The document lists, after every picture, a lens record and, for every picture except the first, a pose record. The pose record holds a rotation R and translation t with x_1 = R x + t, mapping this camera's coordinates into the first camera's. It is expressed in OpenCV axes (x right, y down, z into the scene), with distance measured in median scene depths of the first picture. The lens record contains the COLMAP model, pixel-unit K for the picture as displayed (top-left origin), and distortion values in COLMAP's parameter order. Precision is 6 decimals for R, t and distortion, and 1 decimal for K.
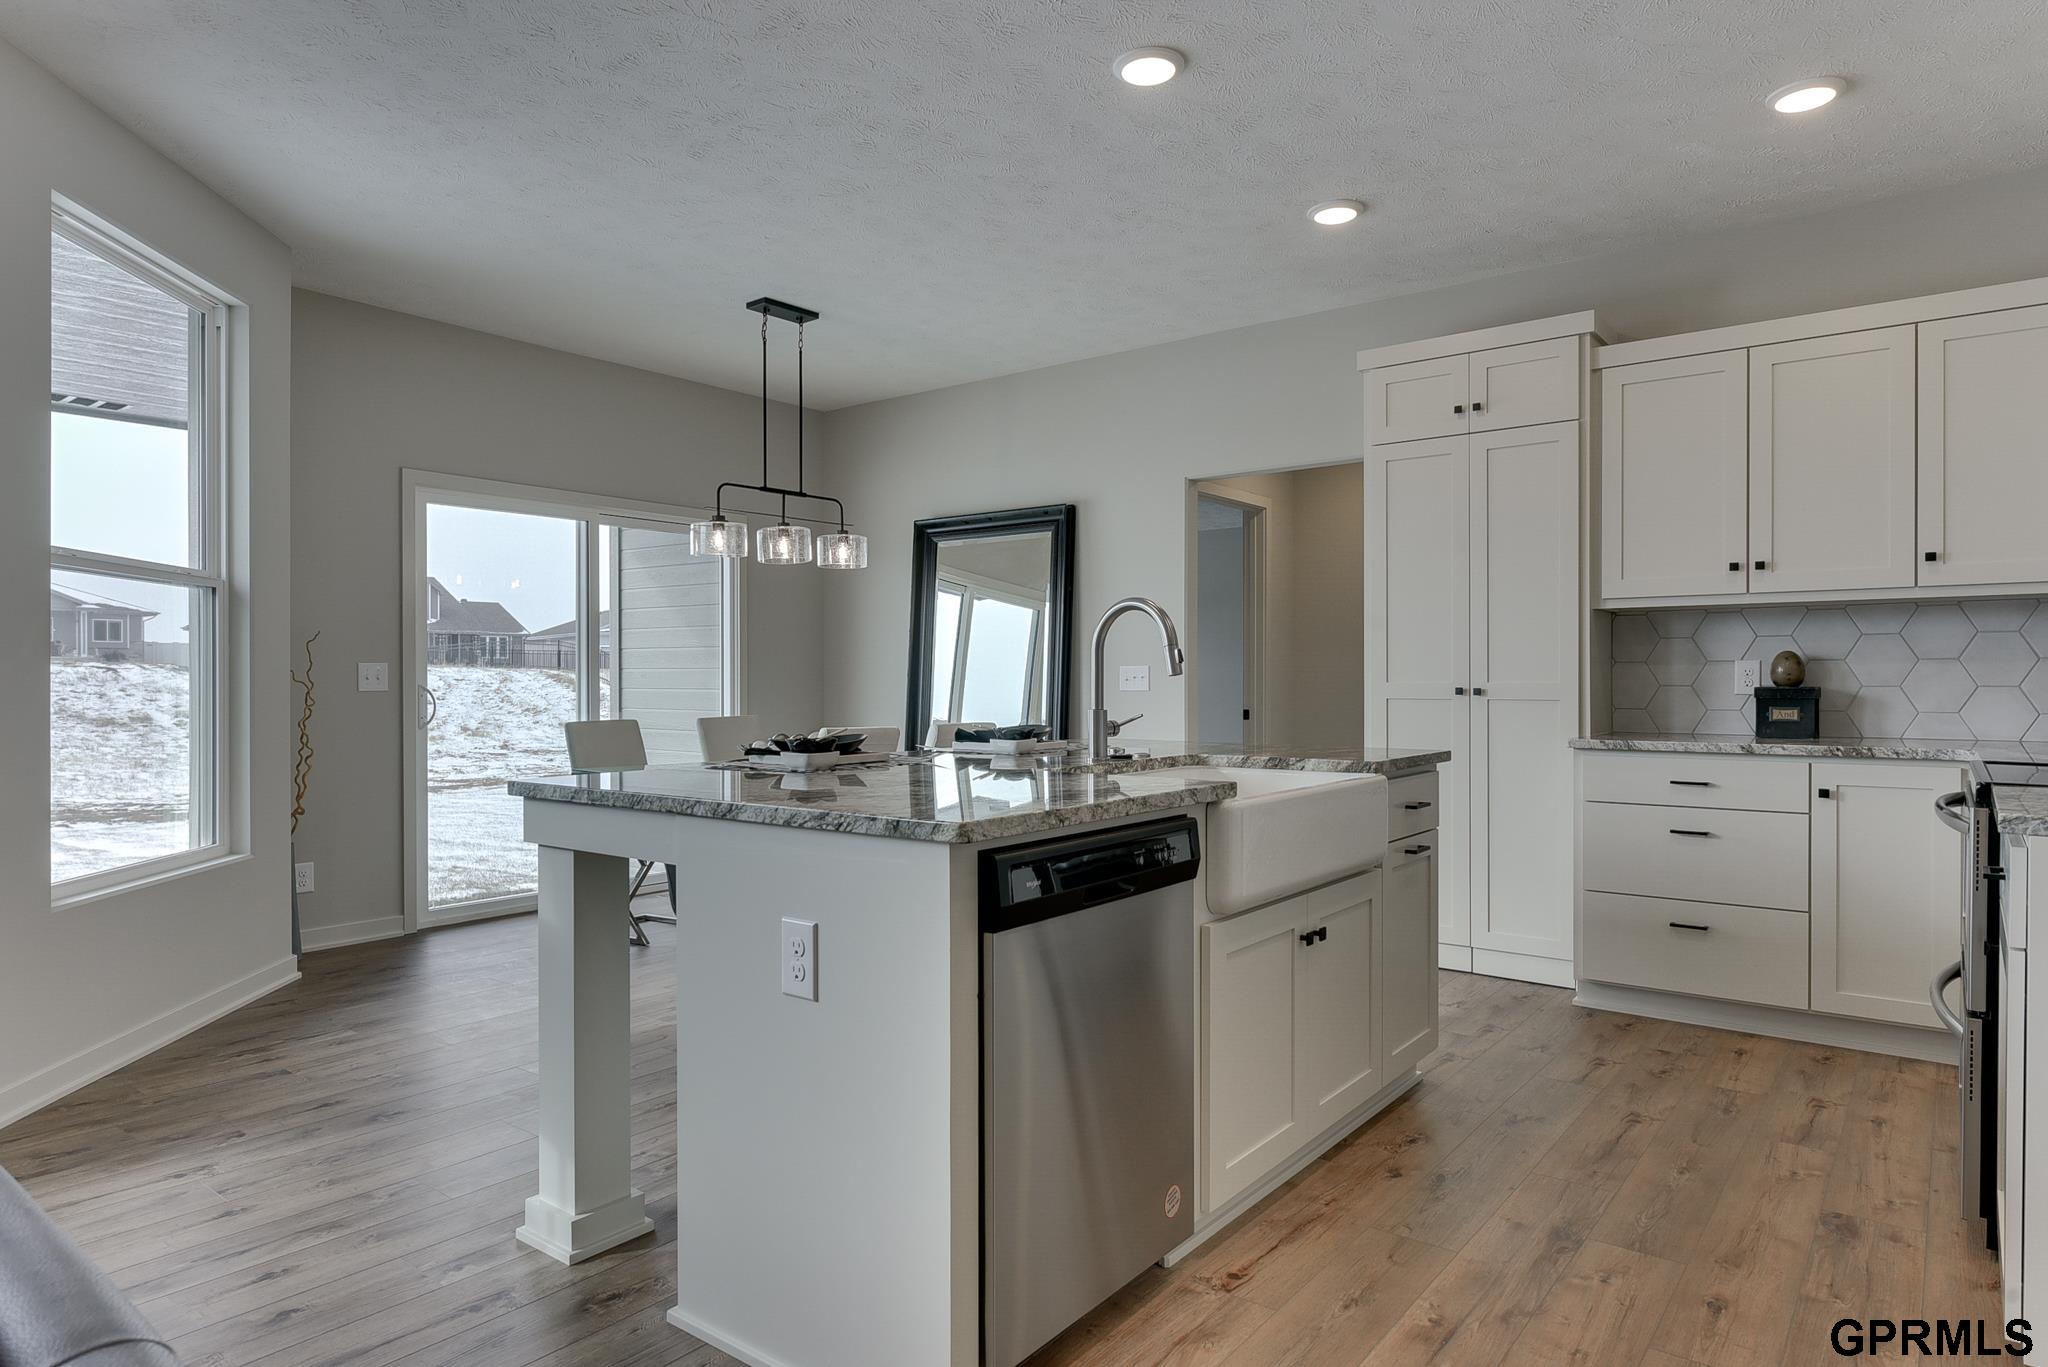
lens RADIAL K [[1233.8, 0, 1037.9], [0, 1233.8, 682.8], [0, 0, 1]] dist [-0.011925, -0.002134]
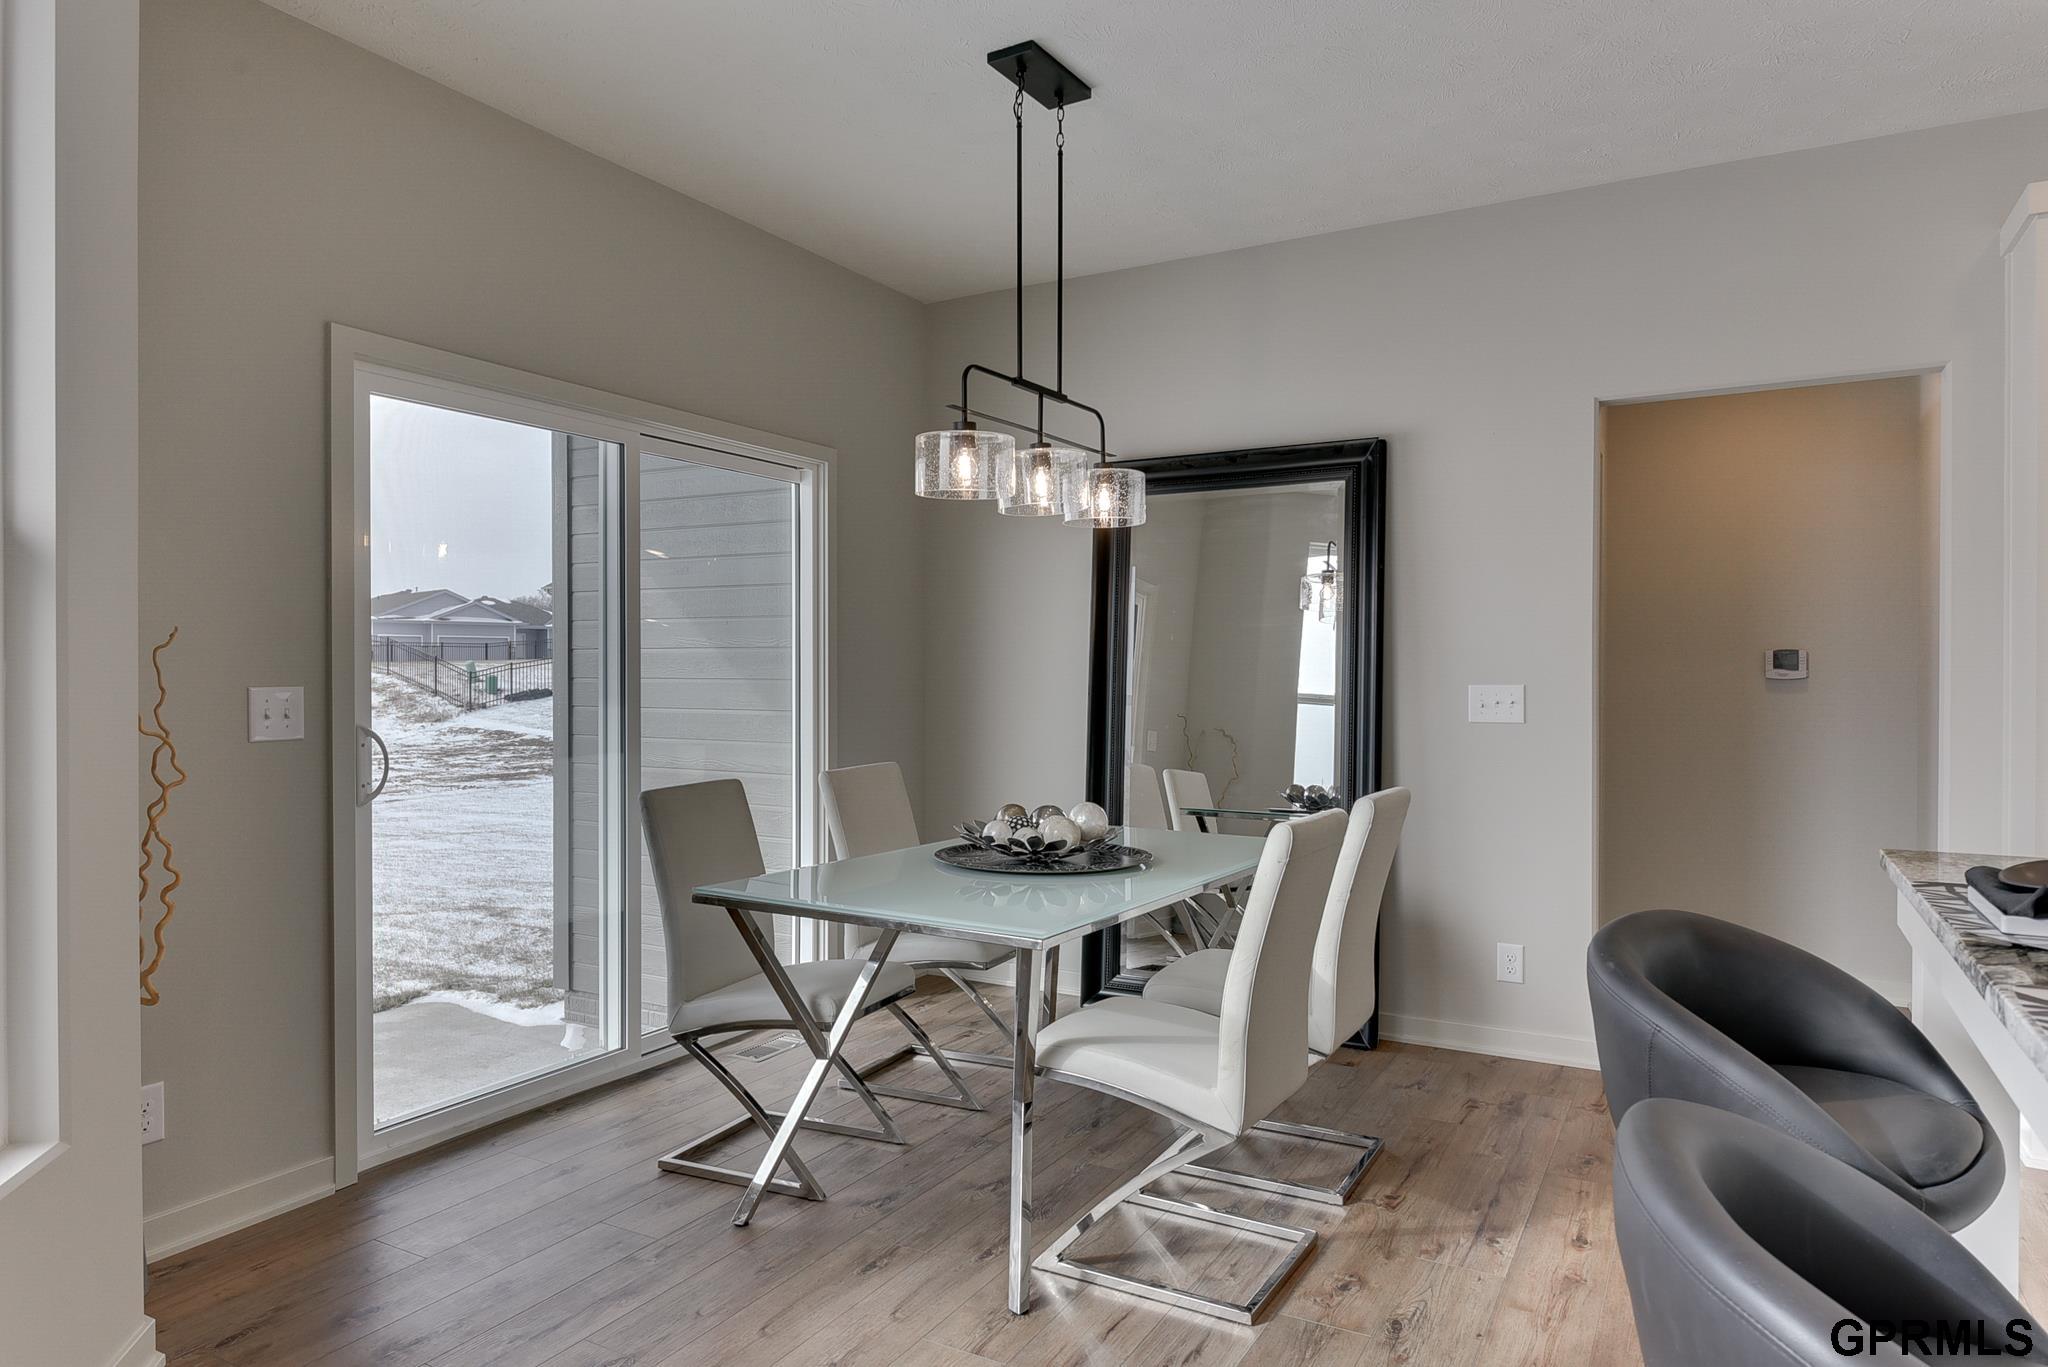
lens RADIAL K [[1233.8, 0, 1011.5], [0, 1233.8, 677.3], [0, 0, 1]] dist [-0.011925, -0.002134]
pose [[0.988651, -0.001610, 0.150224, -0.302031], [0.000977, 0.999990, 0.004282, -0.022198], [-0.150230, -0.004087, 0.988643, 0.422481]]
